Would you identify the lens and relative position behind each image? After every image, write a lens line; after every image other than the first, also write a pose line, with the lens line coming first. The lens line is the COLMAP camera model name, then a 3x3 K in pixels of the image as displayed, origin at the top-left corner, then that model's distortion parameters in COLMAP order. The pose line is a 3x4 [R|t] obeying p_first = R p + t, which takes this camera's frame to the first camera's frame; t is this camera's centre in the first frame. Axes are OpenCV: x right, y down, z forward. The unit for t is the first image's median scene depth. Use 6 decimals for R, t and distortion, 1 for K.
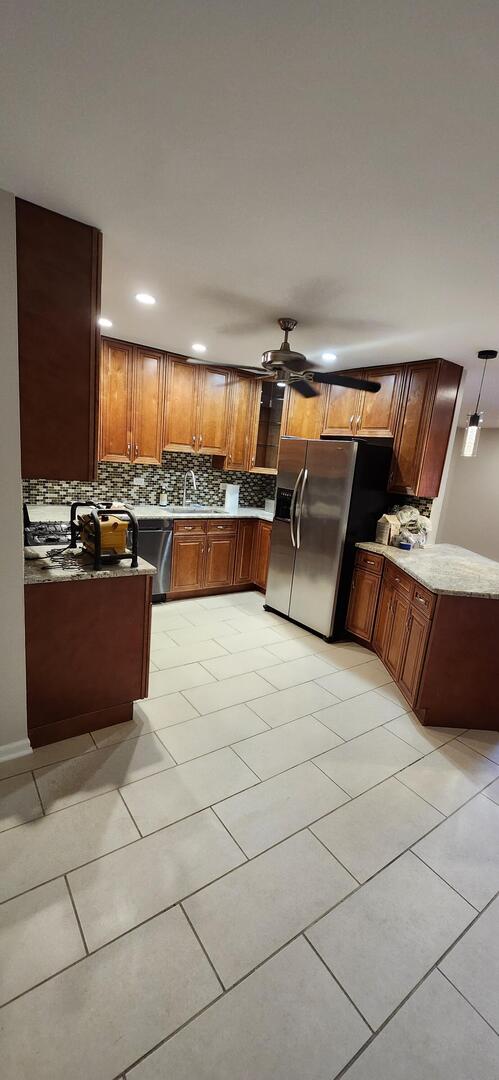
lens RADIAL K [[428.0, 0, 272.1], [0, 428.0, 558.6], [0, 0, 1]] dist [-0.015204, -0.000330]
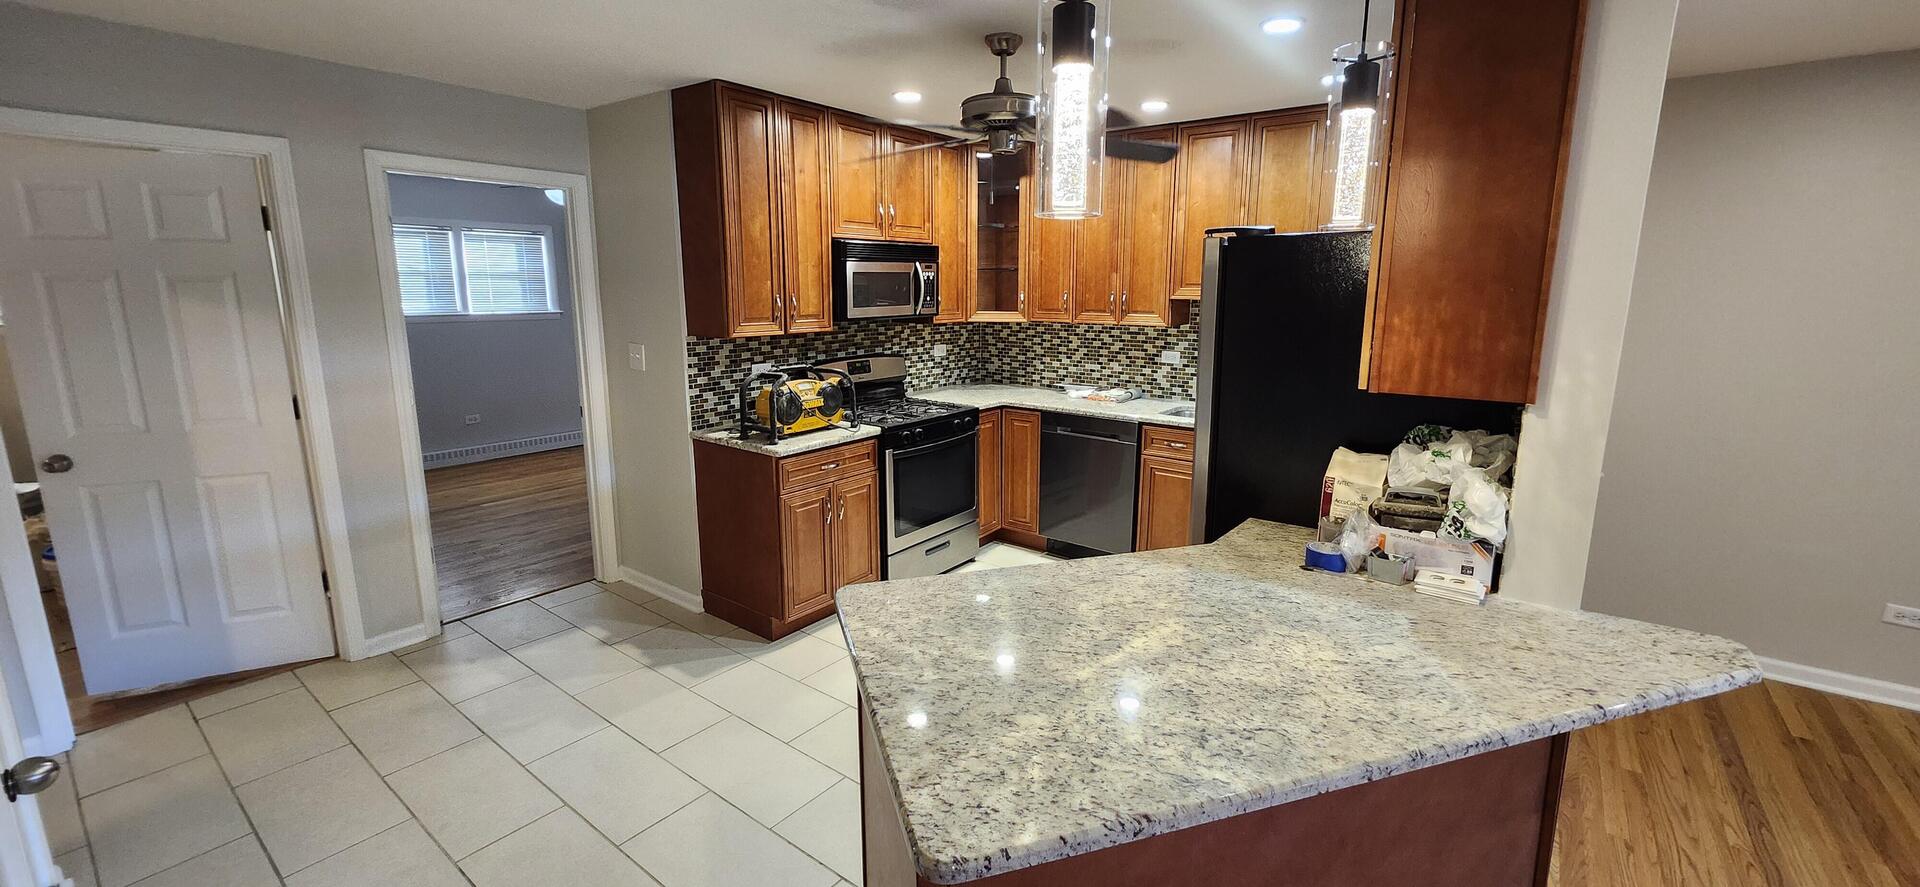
lens RADIAL K [[760.9, 0, 950.3], [0, 760.9, 430.4], [0, 0, 1]] dist [-0.015204, -0.000330]
pose [[0.259729, 0.088697, -0.961600, 0.646116], [-0.200168, 0.979091, 0.036245, -0.071423], [0.944708, 0.183068, 0.272053, 0.520781]]
